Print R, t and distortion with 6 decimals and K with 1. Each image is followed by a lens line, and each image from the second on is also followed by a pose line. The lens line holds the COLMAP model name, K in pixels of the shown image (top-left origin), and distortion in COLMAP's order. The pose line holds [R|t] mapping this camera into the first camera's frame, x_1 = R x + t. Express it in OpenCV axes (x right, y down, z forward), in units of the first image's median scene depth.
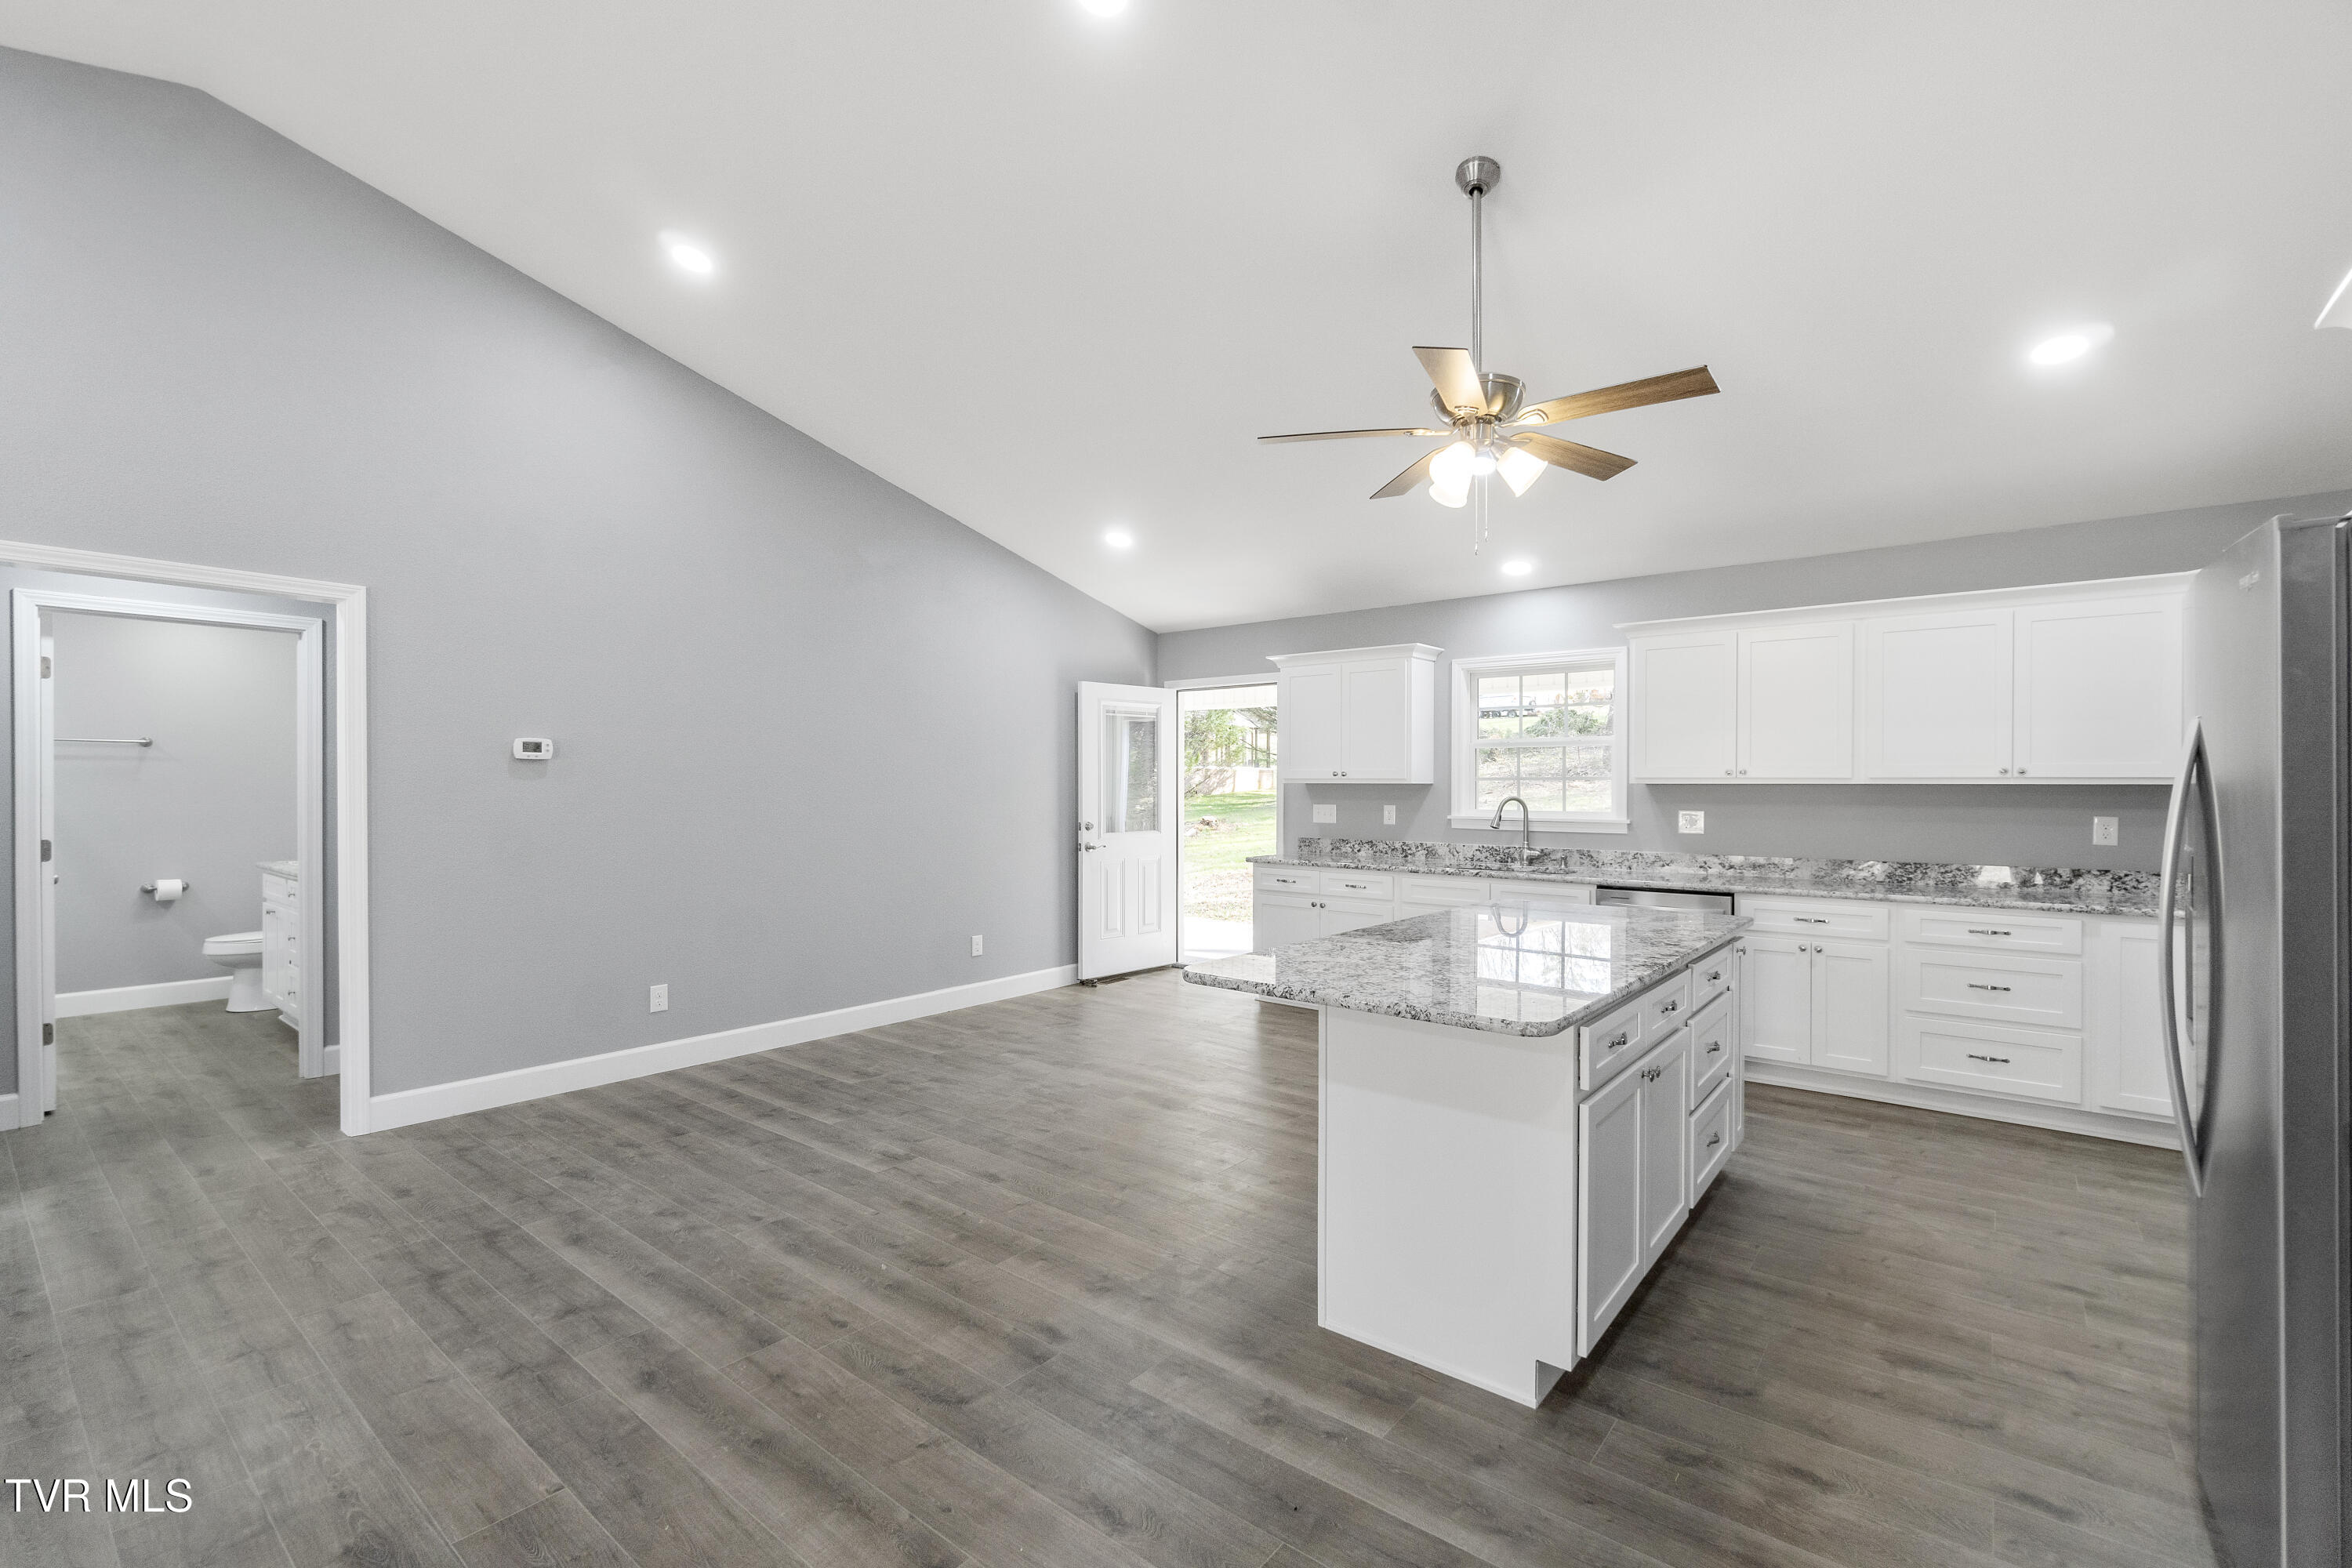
lens RADIAL K [[1016.9, 0, 1171.5], [0, 1016.9, 780.3], [0, 0, 1]] dist [-0.004436, 0.001617]
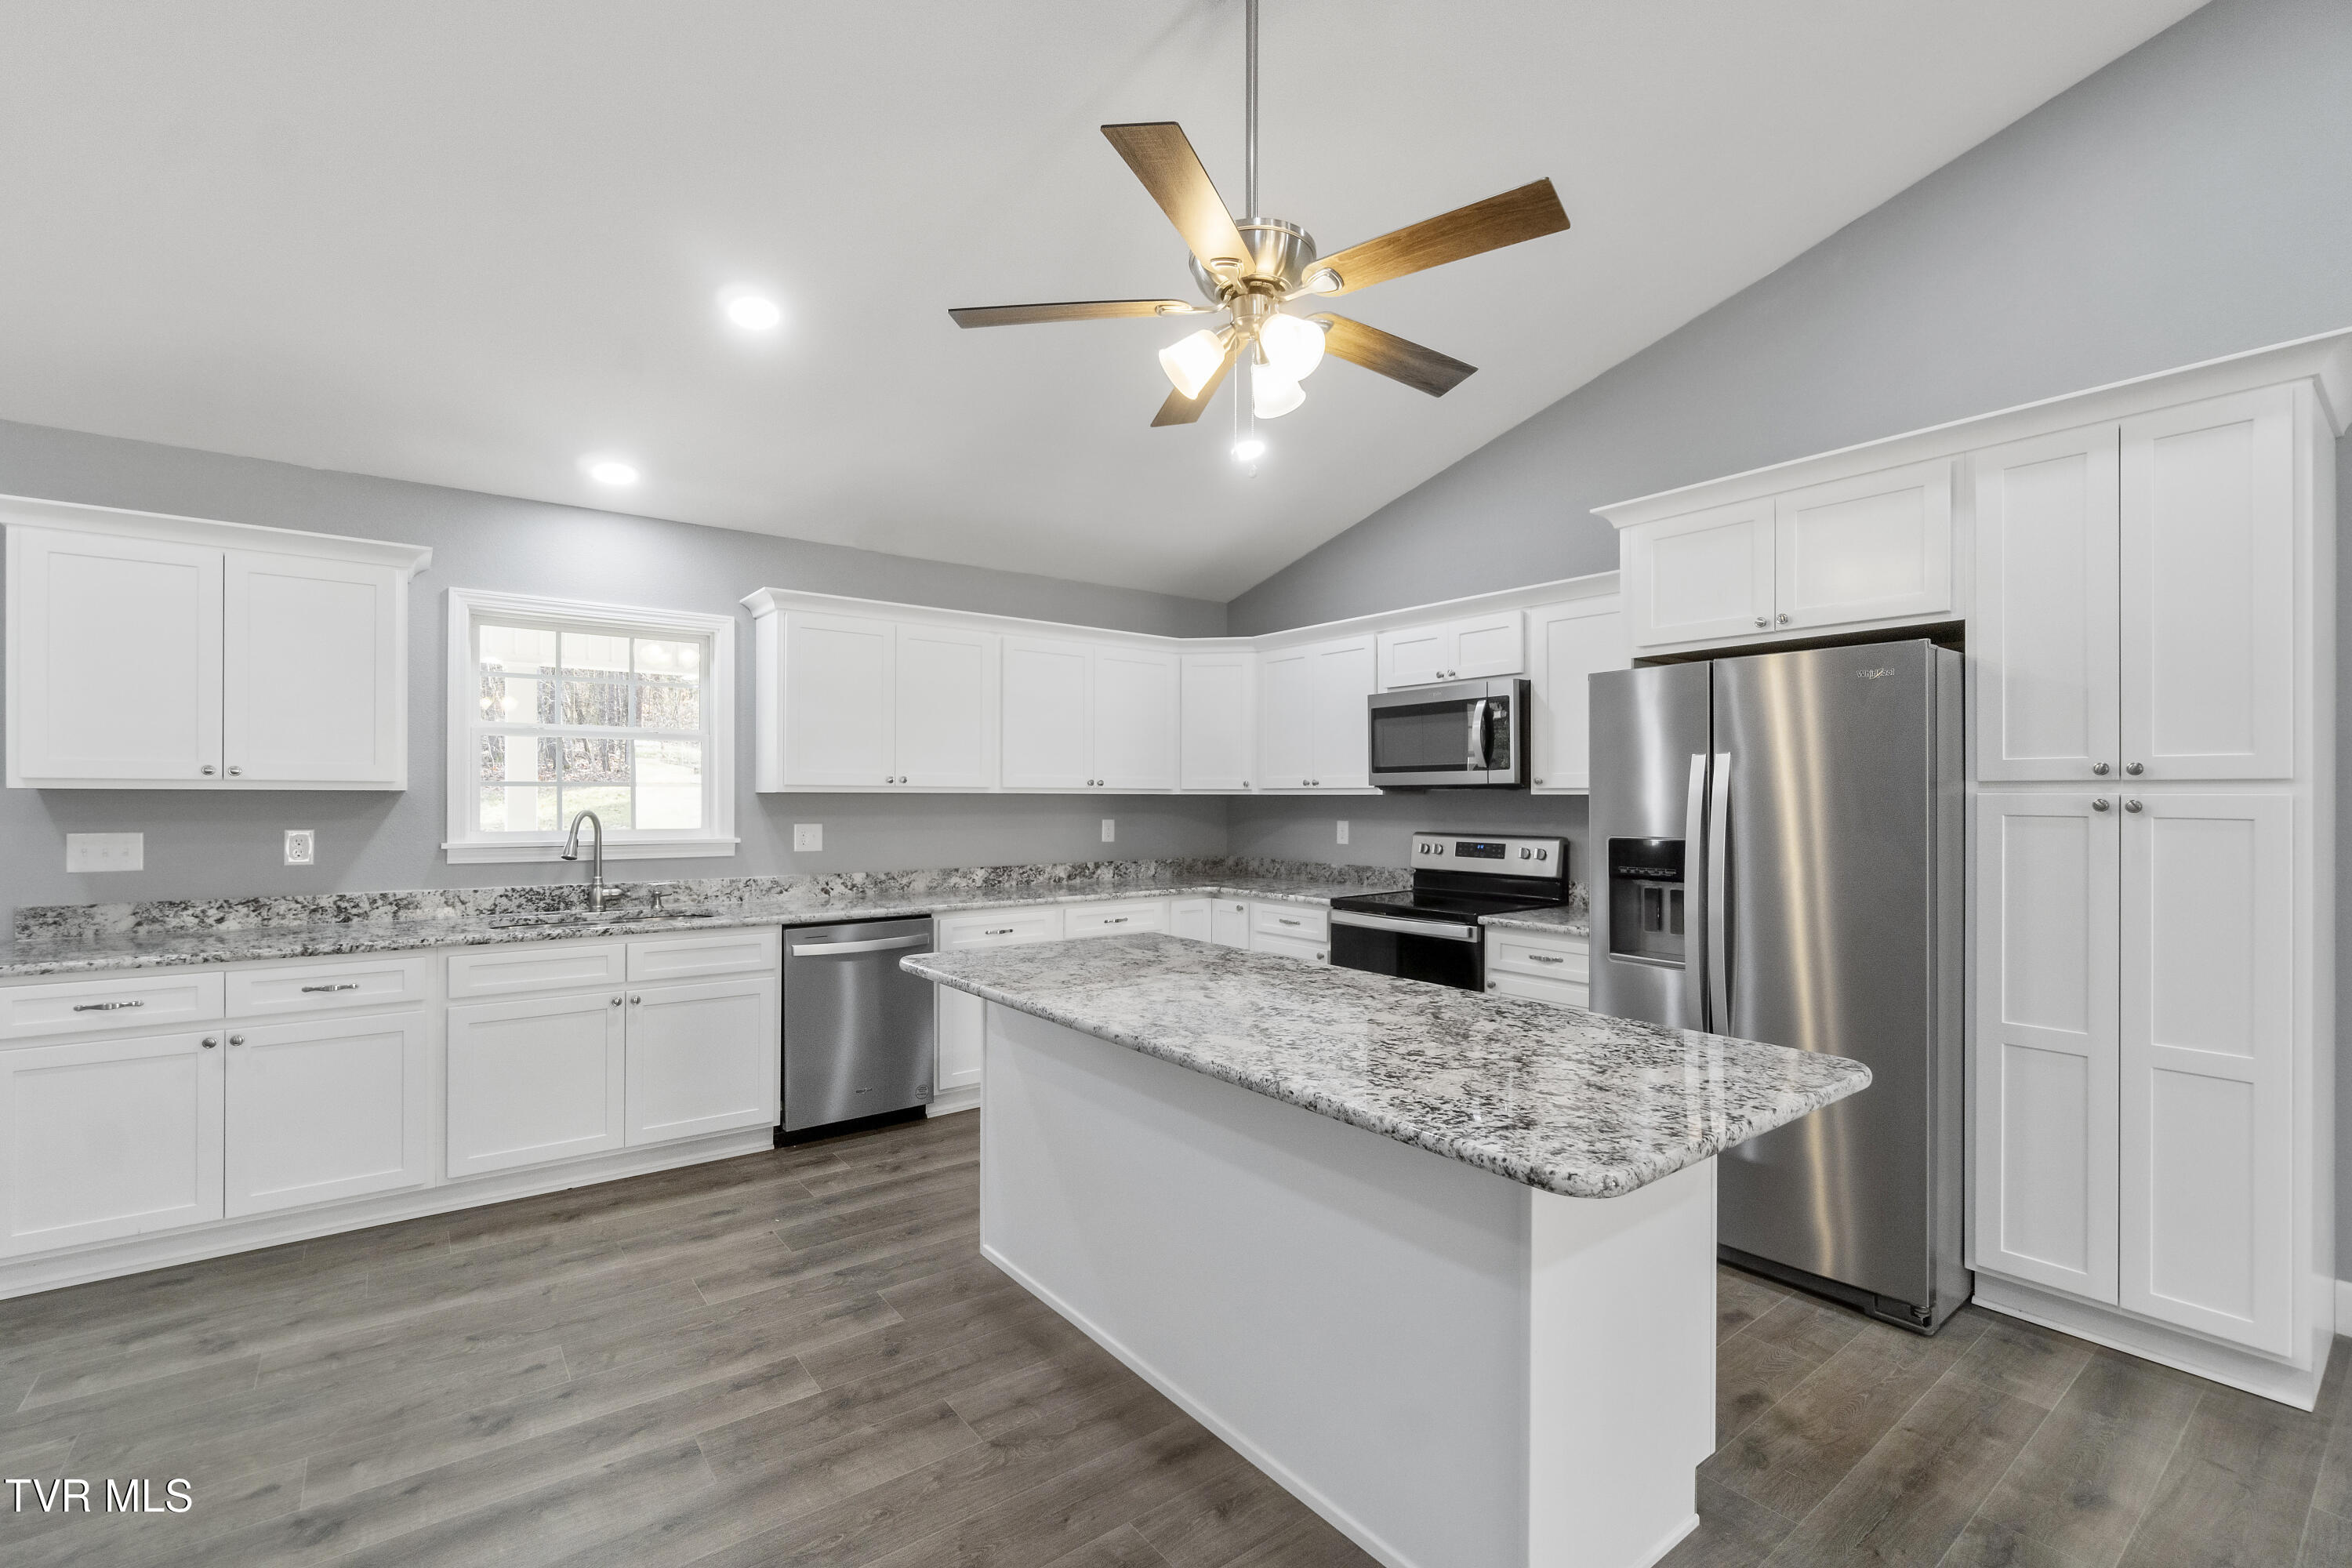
lens RADIAL K [[1016.9, 0, 1158.4], [0, 1016.9, 791.0], [0, 0, 1]] dist [-0.004436, 0.001617]
pose [[0.249721, 0.001920, 0.968316, -0.220219], [-0.007238, 0.999974, -0.000116, 0.000271], [-0.968291, -0.006980, 0.249728, 0.467459]]
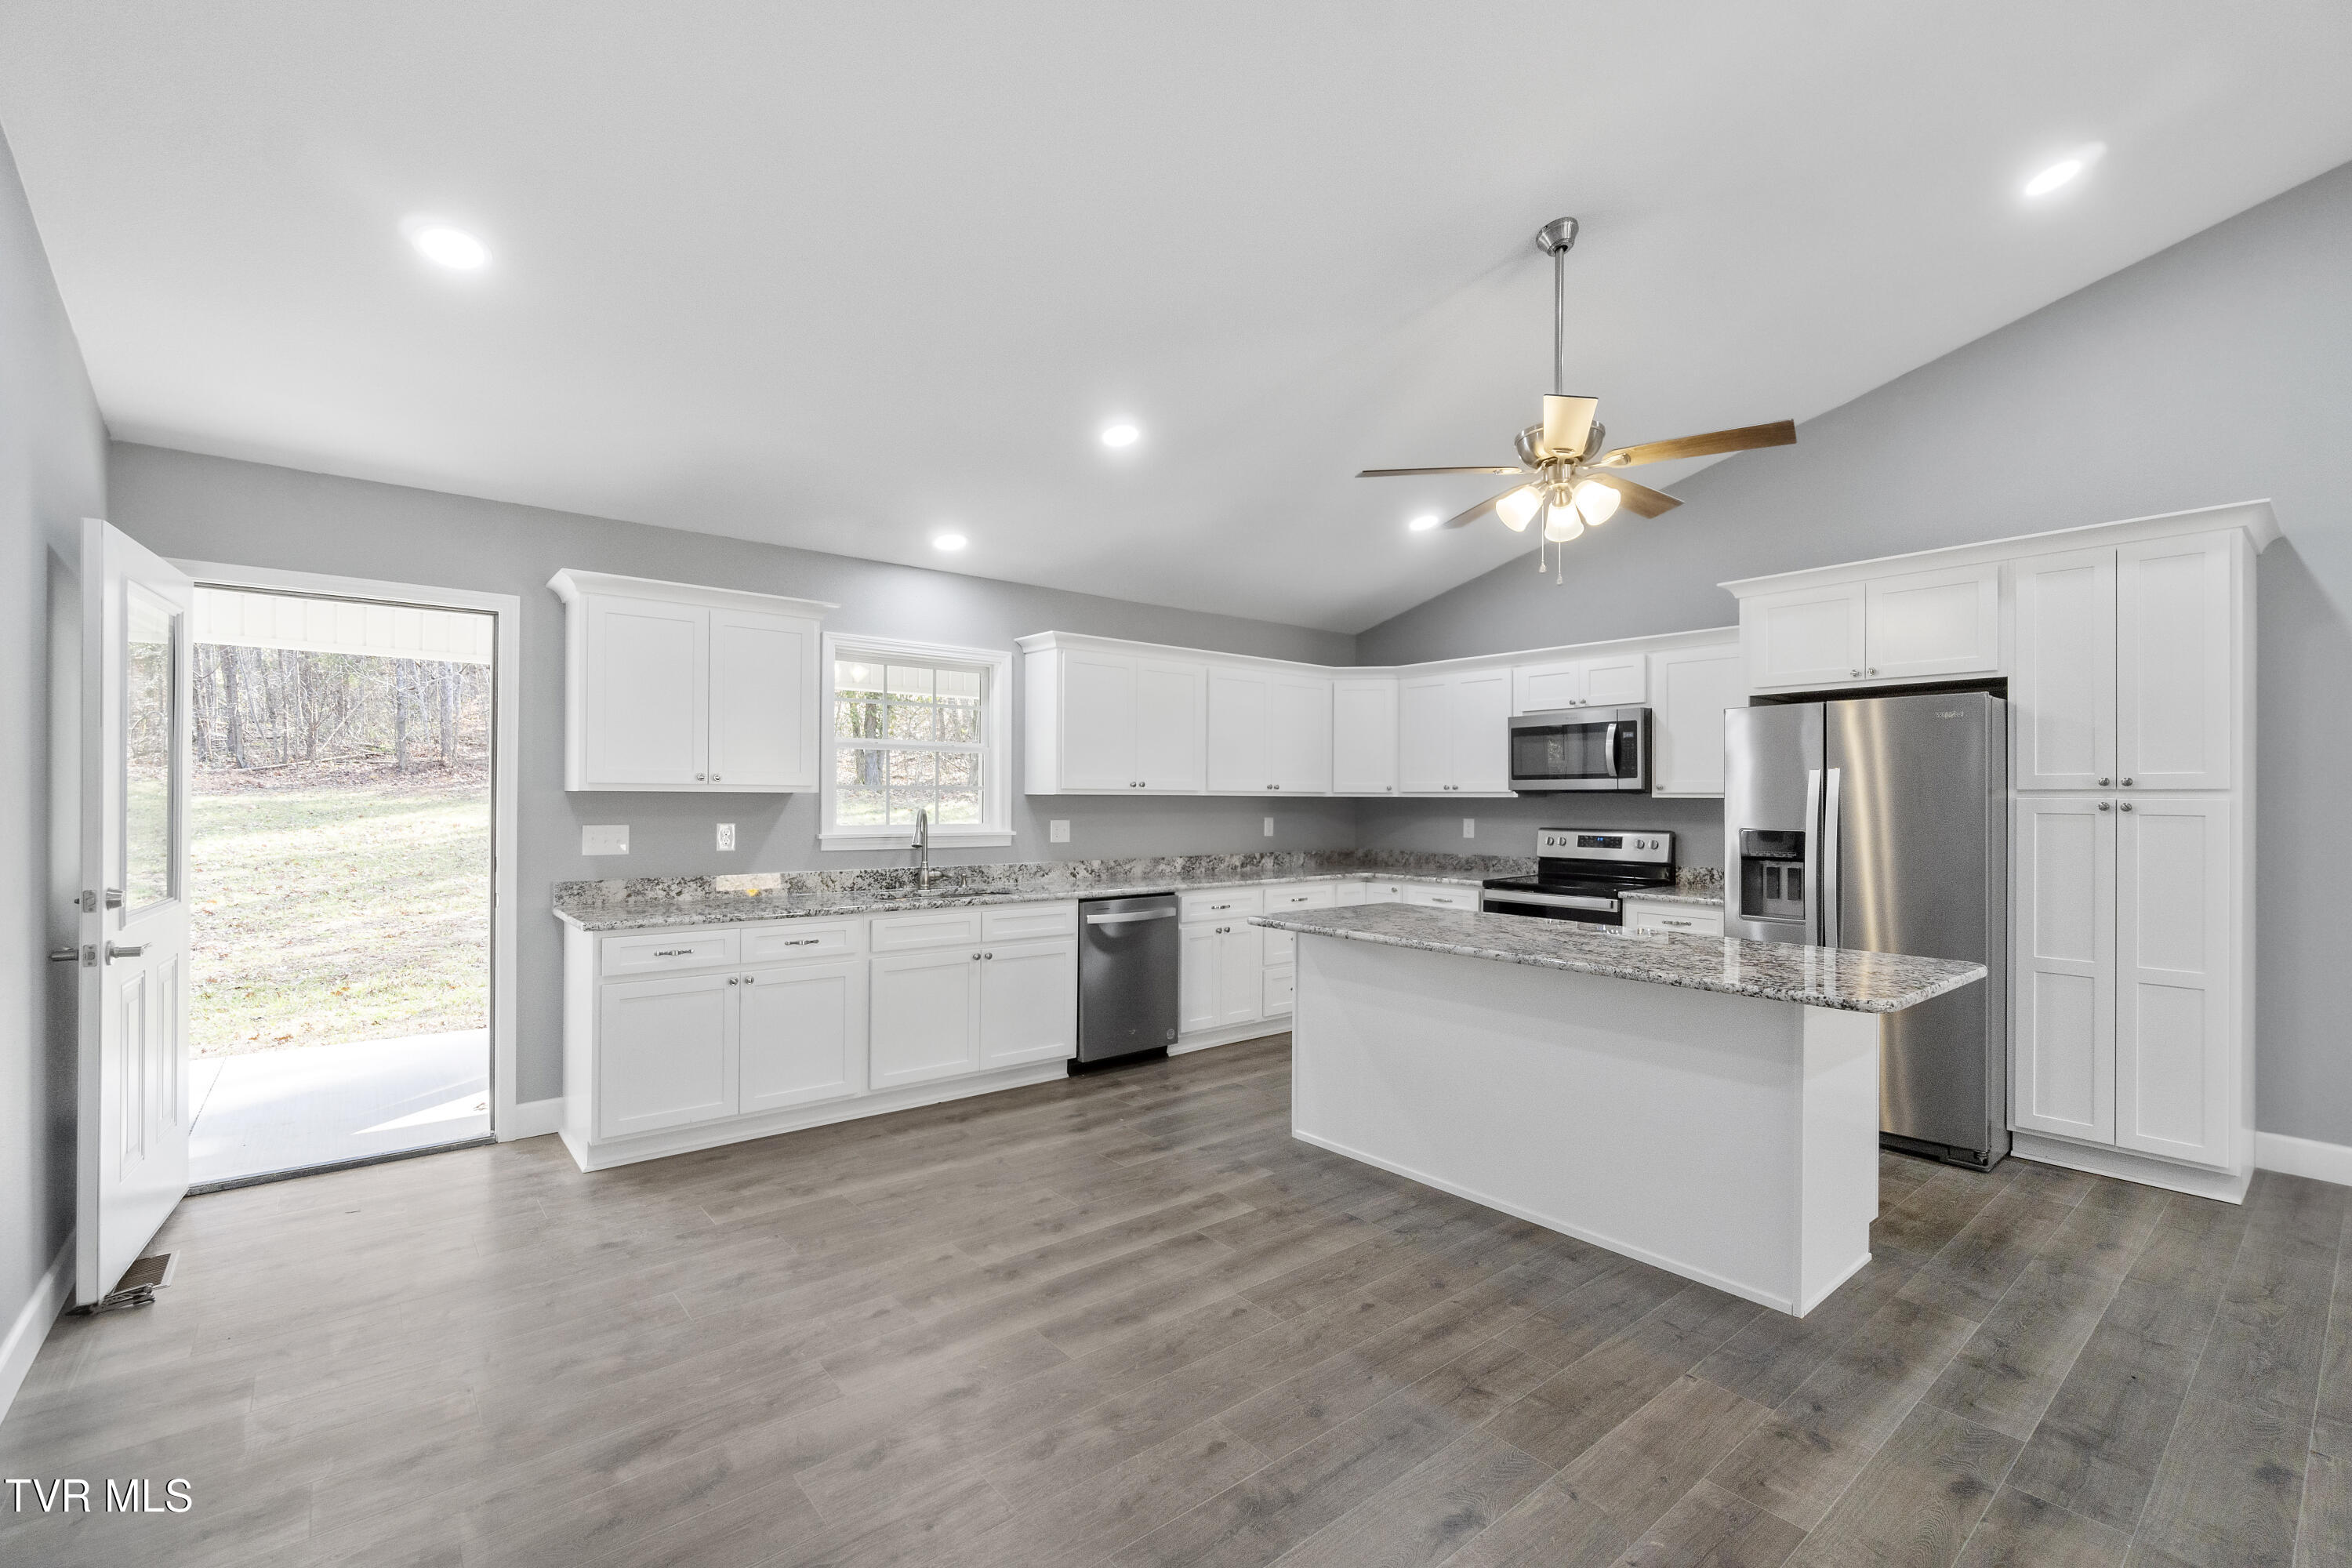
lens RADIAL K [[1016.9, 0, 1158.6], [0, 1016.9, 791.1], [0, 0, 1]] dist [-0.004436, 0.001617]
pose [[0.213912, 0.002886, 0.976849, -0.448329], [-0.009651, 0.999953, -0.000841, -0.000020], [-0.976805, -0.009248, 0.213930, 0.628279]]
